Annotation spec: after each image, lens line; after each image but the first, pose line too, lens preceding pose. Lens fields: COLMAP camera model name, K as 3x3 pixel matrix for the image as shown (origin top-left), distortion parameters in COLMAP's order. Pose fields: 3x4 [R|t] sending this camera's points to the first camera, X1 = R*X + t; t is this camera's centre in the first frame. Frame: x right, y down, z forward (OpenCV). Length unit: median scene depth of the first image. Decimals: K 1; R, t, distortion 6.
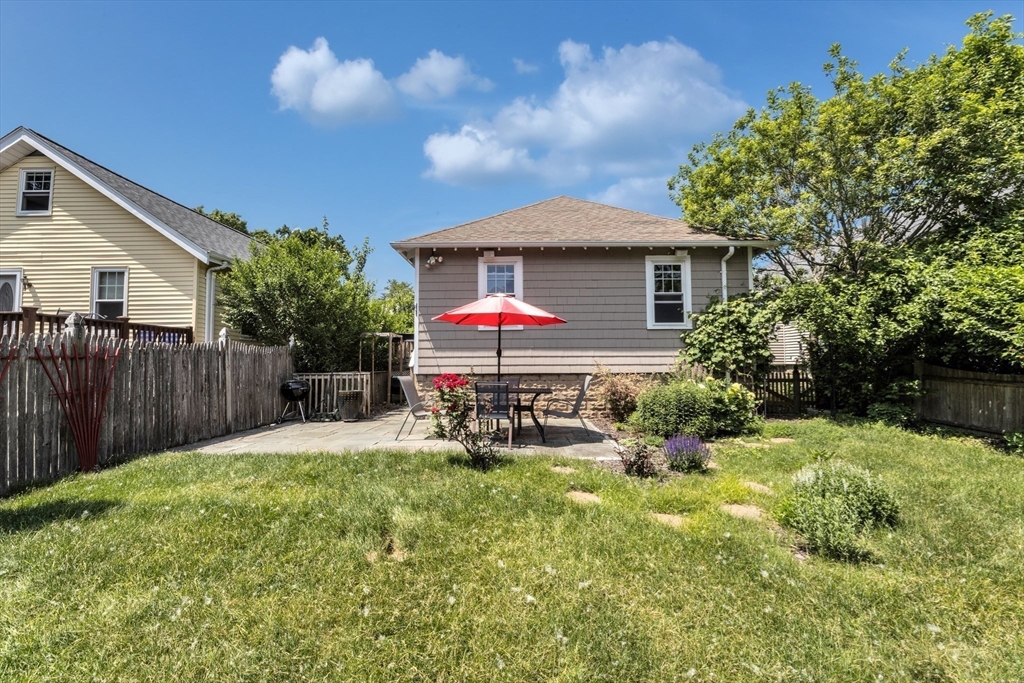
lens RADIAL K [[414.5, 0, 512.2], [0, 414.5, 361.7], [0, 0, 1]] dist [-0.000803, 0.000063]
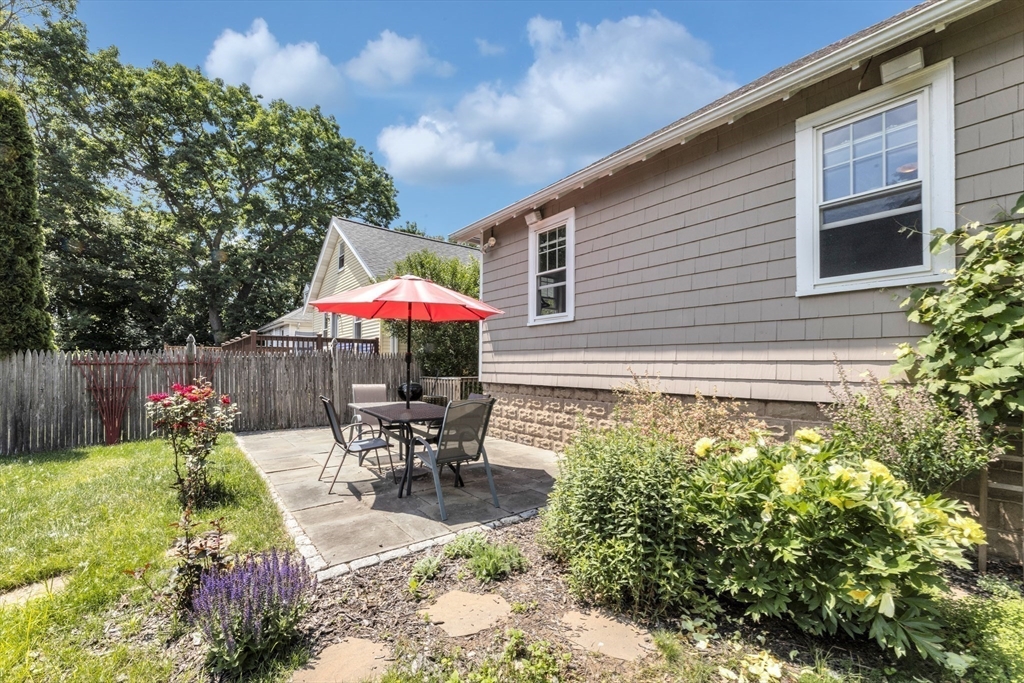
lens RADIAL K [[414.5, 0, 512.2], [0, 414.5, 361.7], [0, 0, 1]] dist [-0.000803, 0.000063]
pose [[0.610552, 0.003208, -0.791970, 0.480997], [-0.004843, 0.999988, 0.000317, -0.012127], [0.791962, 0.003642, 0.610560, 0.523893]]
